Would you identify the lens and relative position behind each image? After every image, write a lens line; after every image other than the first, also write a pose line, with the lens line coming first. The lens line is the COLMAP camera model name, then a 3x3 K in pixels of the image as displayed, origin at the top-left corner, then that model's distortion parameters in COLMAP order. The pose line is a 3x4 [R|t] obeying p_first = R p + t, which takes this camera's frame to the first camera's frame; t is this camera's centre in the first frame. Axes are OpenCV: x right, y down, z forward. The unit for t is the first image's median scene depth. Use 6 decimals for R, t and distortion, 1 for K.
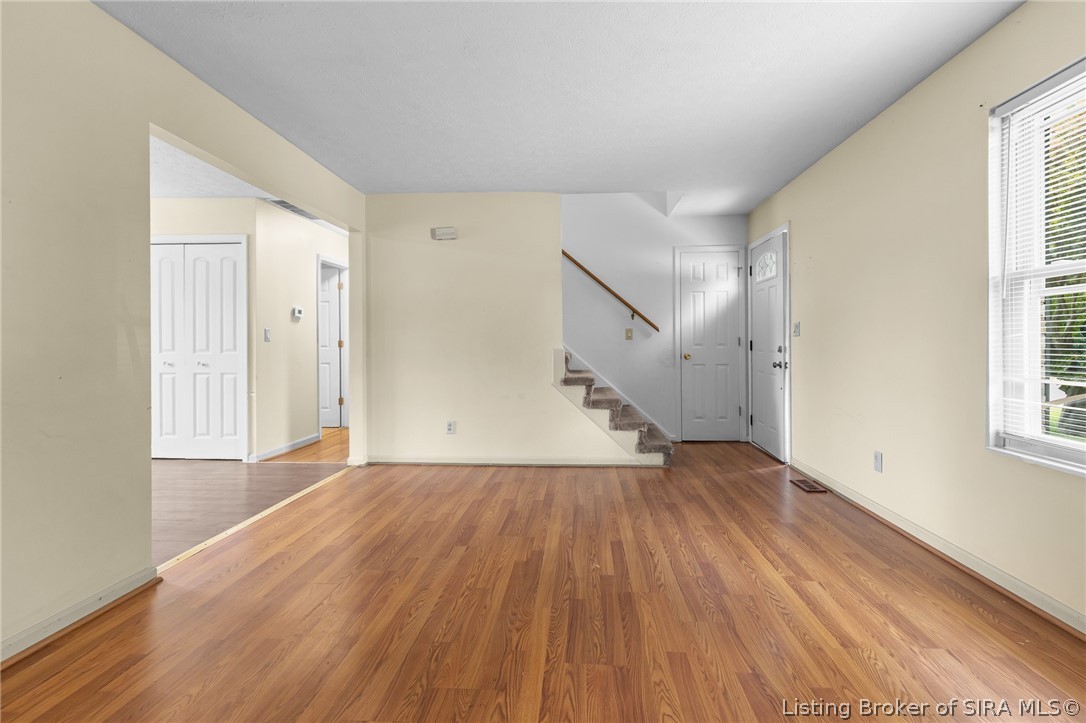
lens RADIAL K [[492.6, 0, 543.9], [0, 492.6, 343.6], [0, 0, 1]] dist [0.008341, -0.002315]
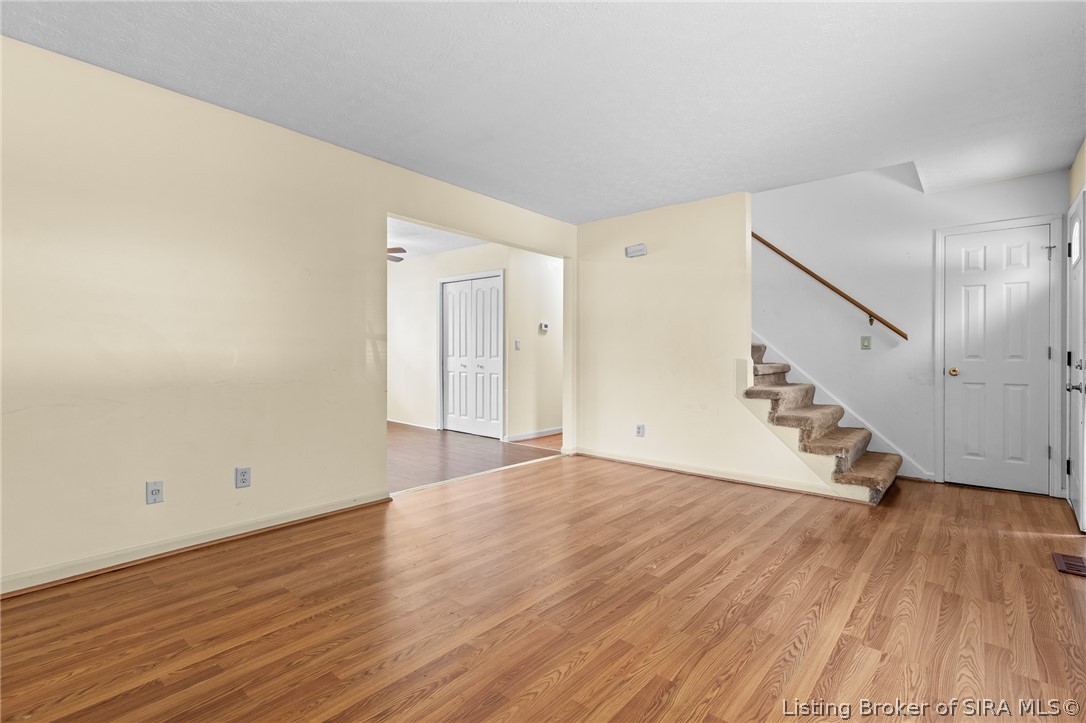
lens RADIAL K [[492.6, 0, 548.2], [0, 492.6, 357.1], [0, 0, 1]] dist [0.008341, -0.002315]
pose [[0.803353, 0.012850, -0.595364, 0.473543], [-0.007232, 0.999904, 0.011823, -0.002722], [0.595459, -0.005193, 0.803369, 0.026524]]
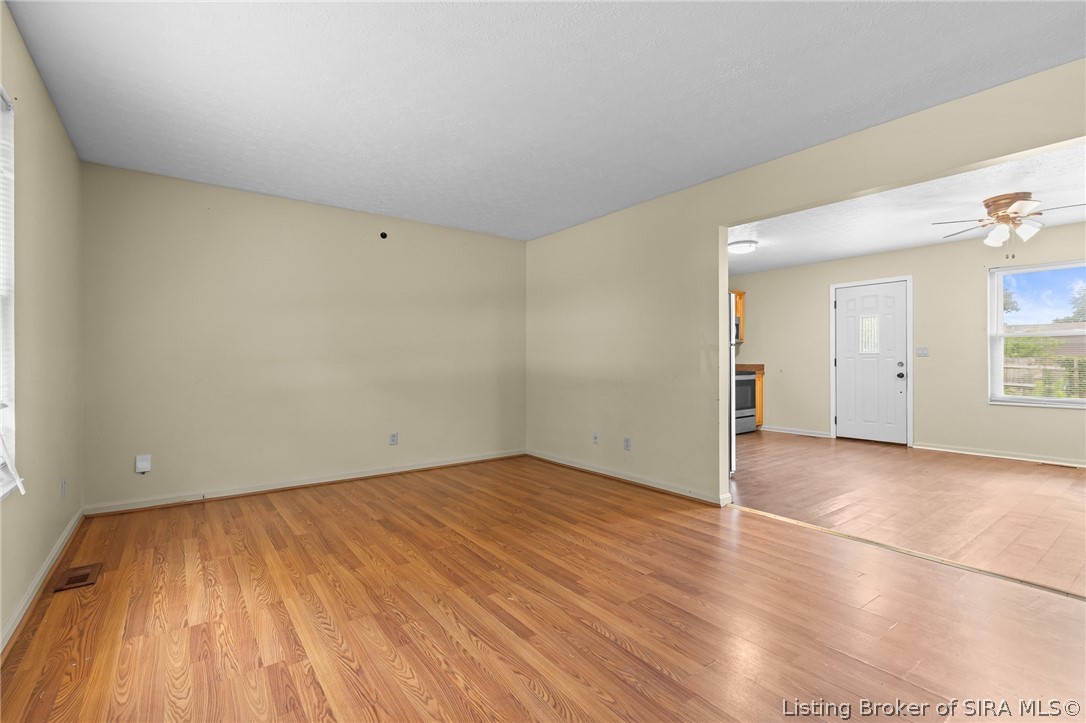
lens RADIAL K [[492.6, 0, 550.4], [0, 492.6, 361.1], [0, 0, 1]] dist [0.008341, -0.002315]
pose [[-0.744424, 0.005118, -0.667687, 0.592620], [0.003990, 0.999987, 0.003216, -0.005593], [0.667695, -0.000270, -0.744435, 1.525500]]
